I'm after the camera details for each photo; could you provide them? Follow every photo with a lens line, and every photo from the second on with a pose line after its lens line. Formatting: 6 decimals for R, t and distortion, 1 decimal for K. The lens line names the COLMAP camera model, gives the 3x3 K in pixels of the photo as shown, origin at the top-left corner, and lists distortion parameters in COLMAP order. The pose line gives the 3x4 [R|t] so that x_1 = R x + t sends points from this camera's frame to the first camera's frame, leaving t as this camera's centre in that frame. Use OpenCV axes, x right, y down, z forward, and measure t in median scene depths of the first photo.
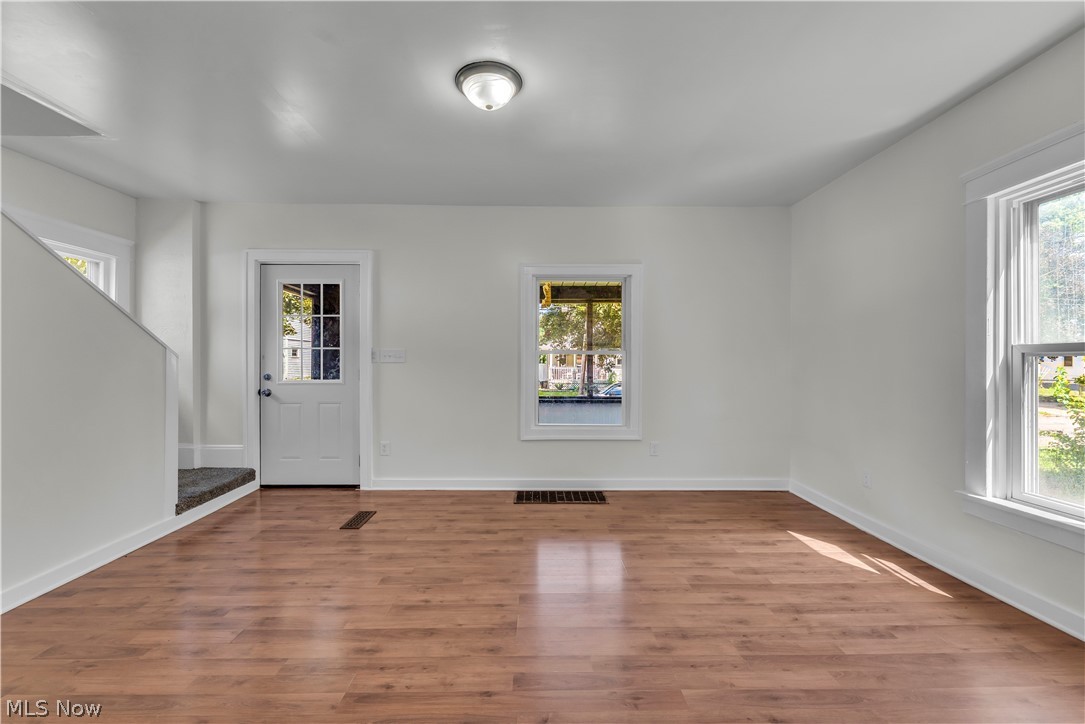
lens RADIAL K [[445.5, 0, 537.9], [0, 445.5, 362.1], [0, 0, 1]] dist [-0.010280, -0.000297]
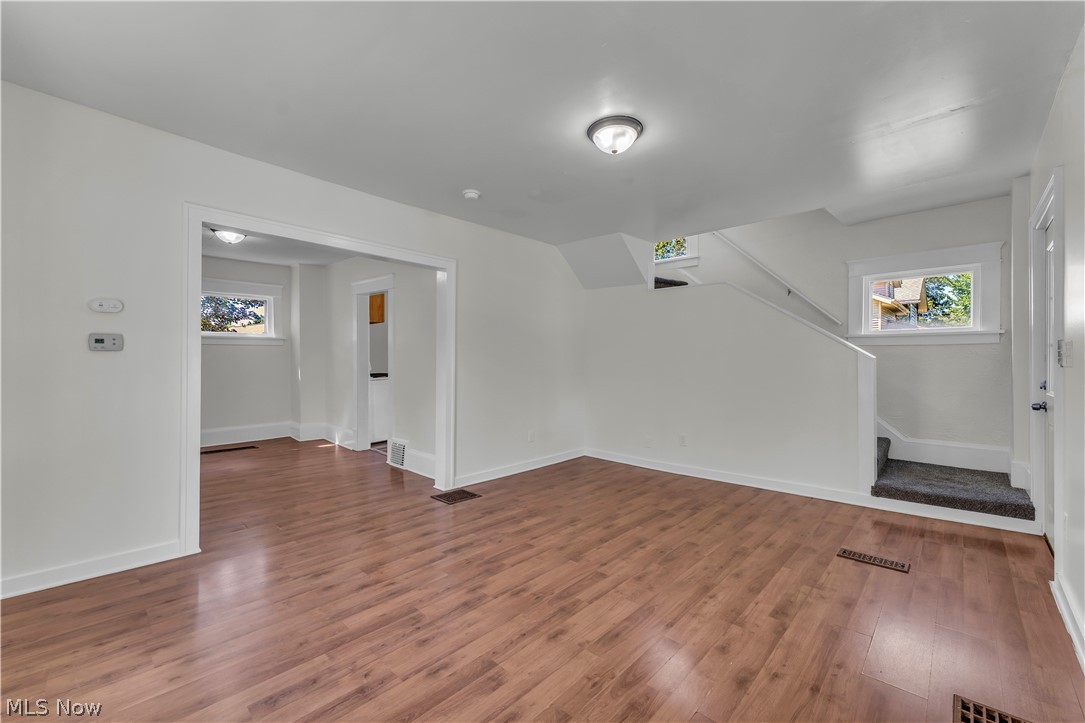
lens RADIAL K [[445.5, 0, 538.5], [0, 445.5, 359.3], [0, 0, 1]] dist [-0.010280, -0.000297]
pose [[-0.700716, -0.003341, -0.713432, 0.957771], [-0.003504, 0.999993, -0.001241, -0.008675], [0.713432, 0.001630, -0.700723, 1.822478]]
